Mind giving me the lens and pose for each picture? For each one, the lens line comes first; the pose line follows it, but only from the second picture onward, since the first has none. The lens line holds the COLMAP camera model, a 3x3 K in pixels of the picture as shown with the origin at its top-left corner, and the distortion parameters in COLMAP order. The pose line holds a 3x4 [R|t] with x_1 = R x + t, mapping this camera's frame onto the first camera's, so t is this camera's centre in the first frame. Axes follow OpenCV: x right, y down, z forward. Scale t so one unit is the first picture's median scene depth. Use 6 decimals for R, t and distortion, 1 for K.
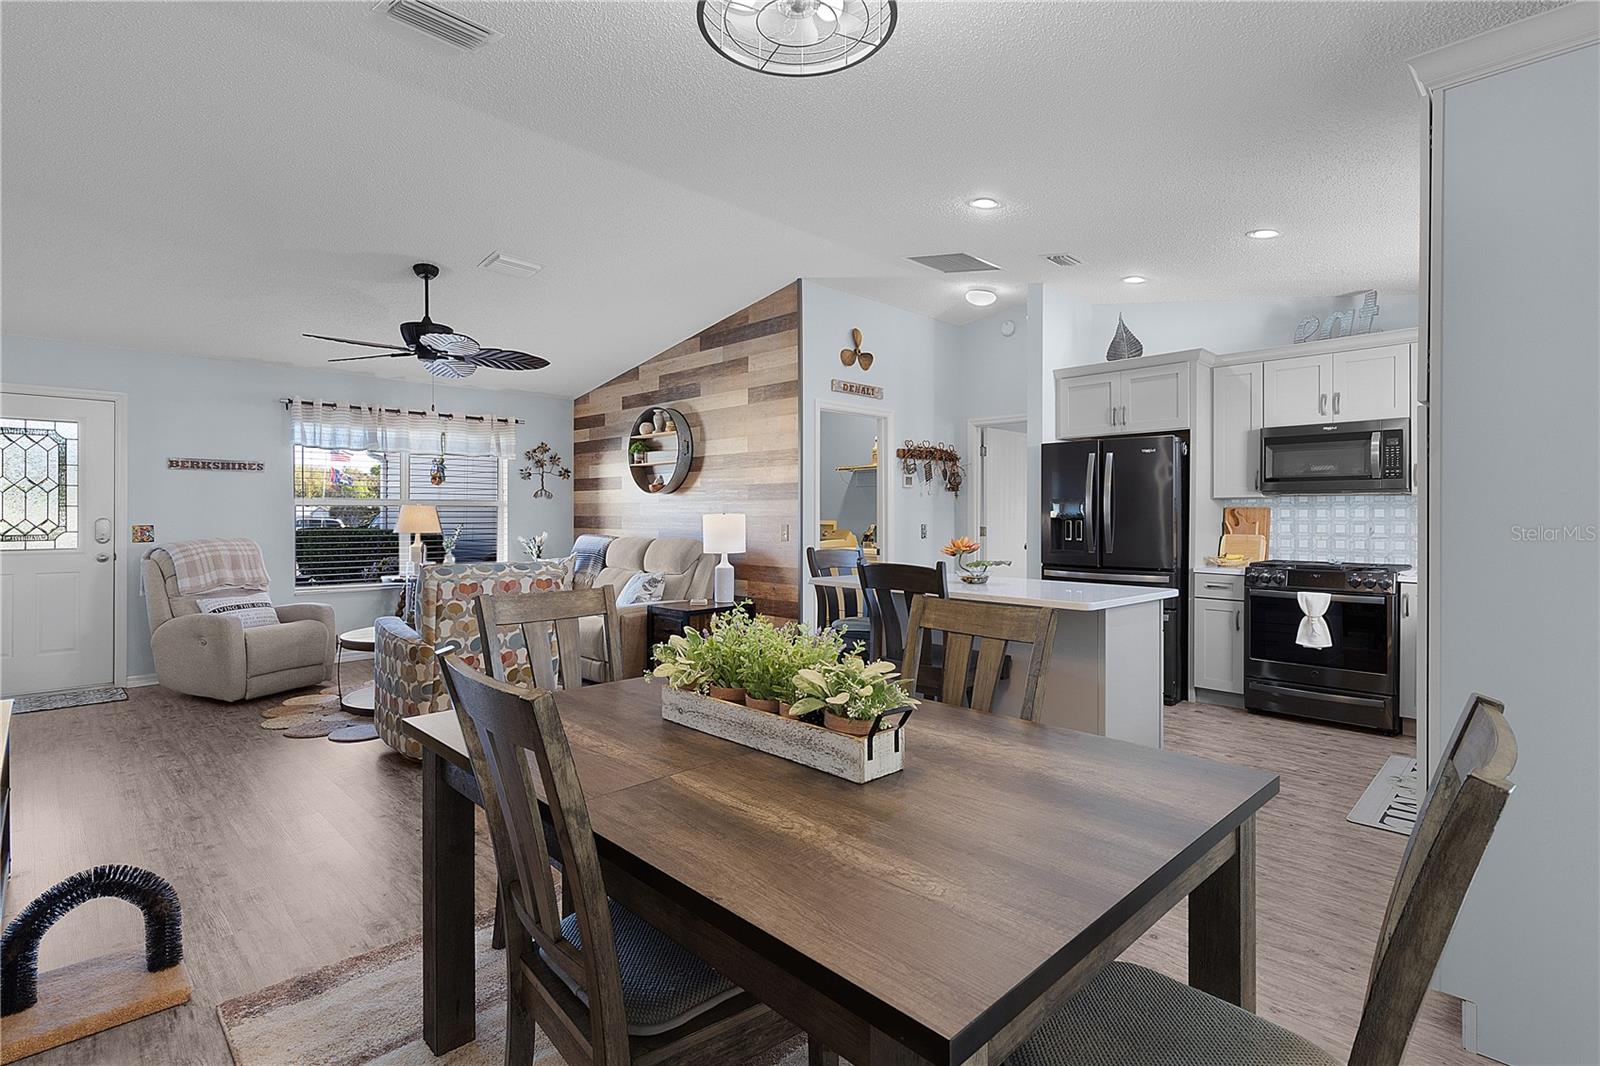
lens RADIAL K [[774.3, 0, 787.4], [0, 774.3, 513.5], [0, 0, 1]] dist [0.006108, -0.001079]
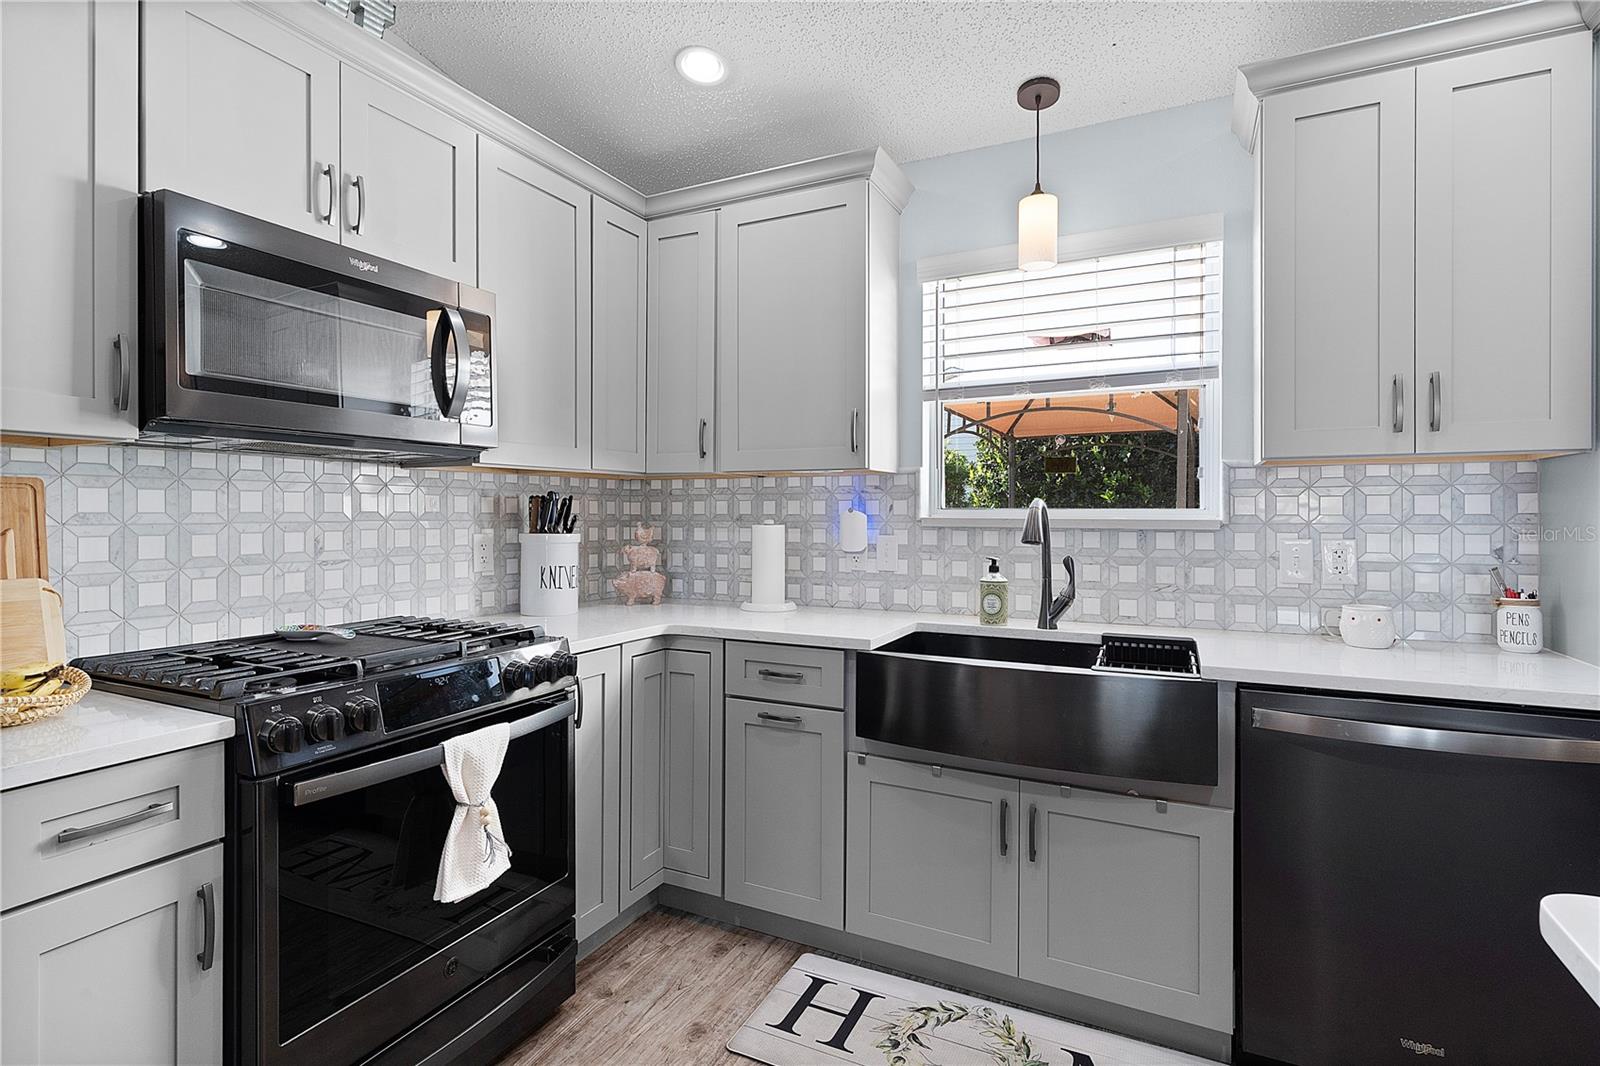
lens RADIAL K [[774.3, 0, 797.3], [0, 774.3, 512.3], [0, 0, 1]] dist [0.006108, -0.001079]
pose [[-0.335928, 0.001354, 0.941887, 0.248951], [-0.001746, 0.999996, -0.002060, 0.004560], [-0.941886, -0.002337, -0.335925, 0.797285]]
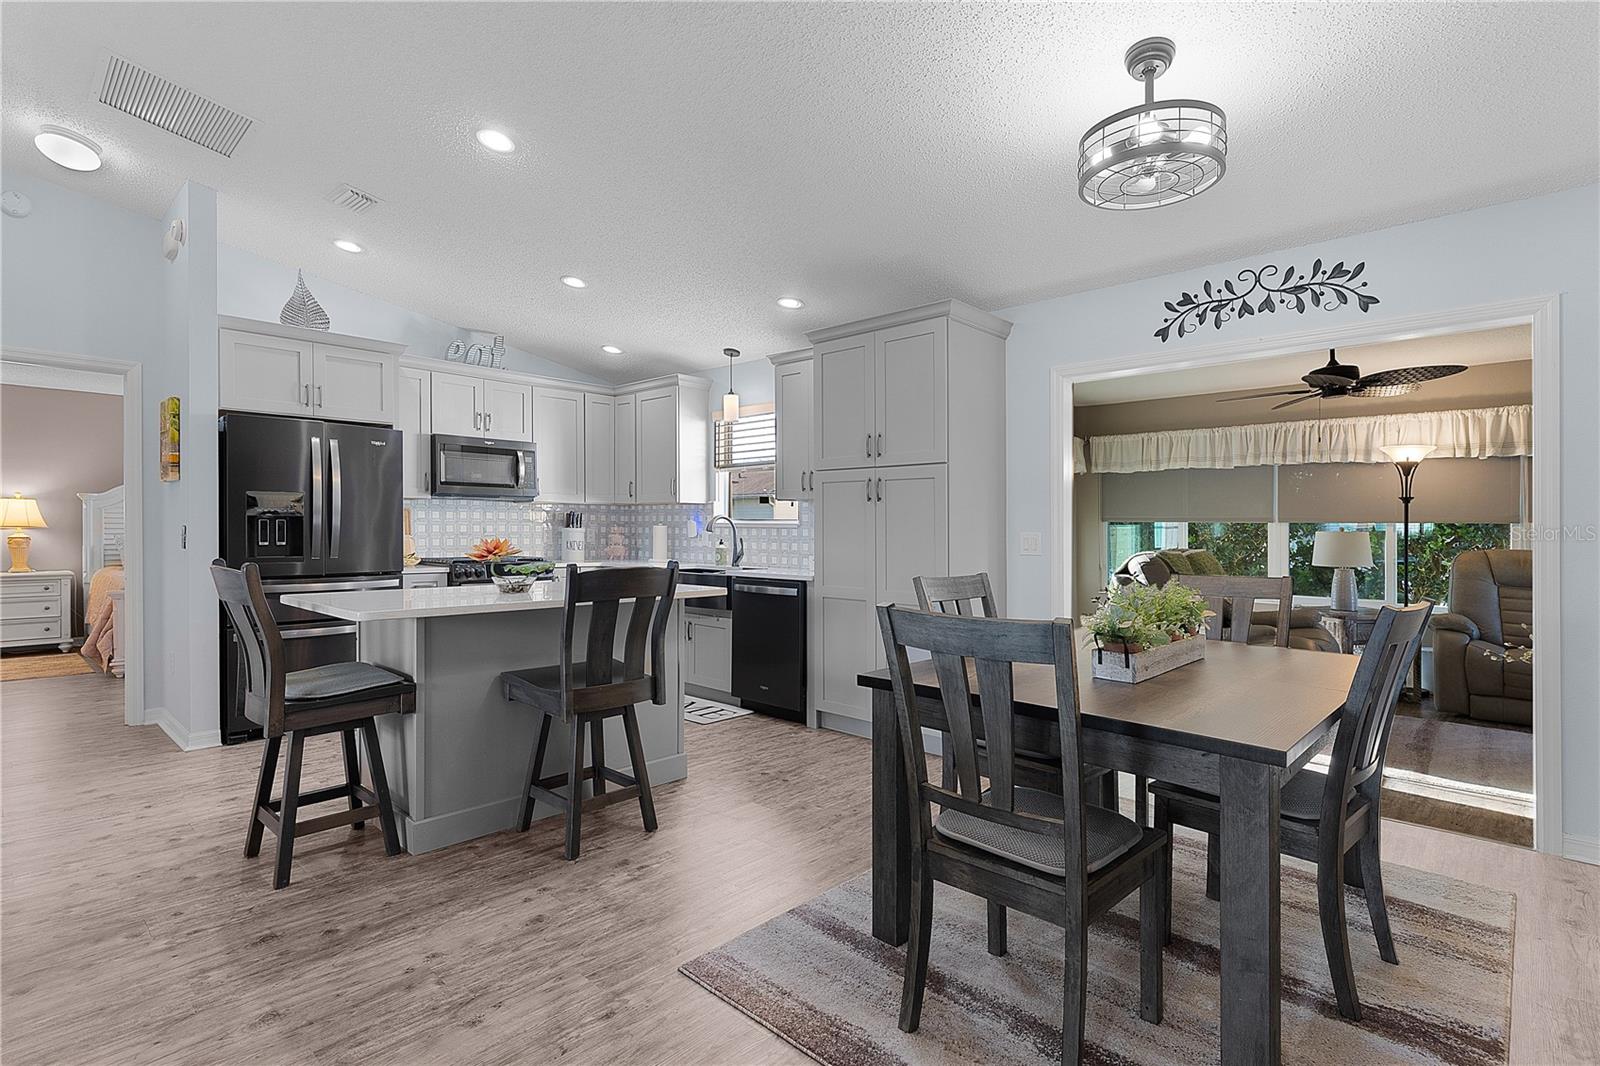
lens RADIAL K [[774.3, 0, 793.4], [0, 774.3, 533.1], [0, 0, 1]] dist [0.006108, -0.001079]
pose [[-0.044131, -0.008704, 0.998988, -0.427250], [-0.008918, 0.999926, 0.008318, 0.011428], [-0.998986, -0.008542, -0.044205, 0.505064]]
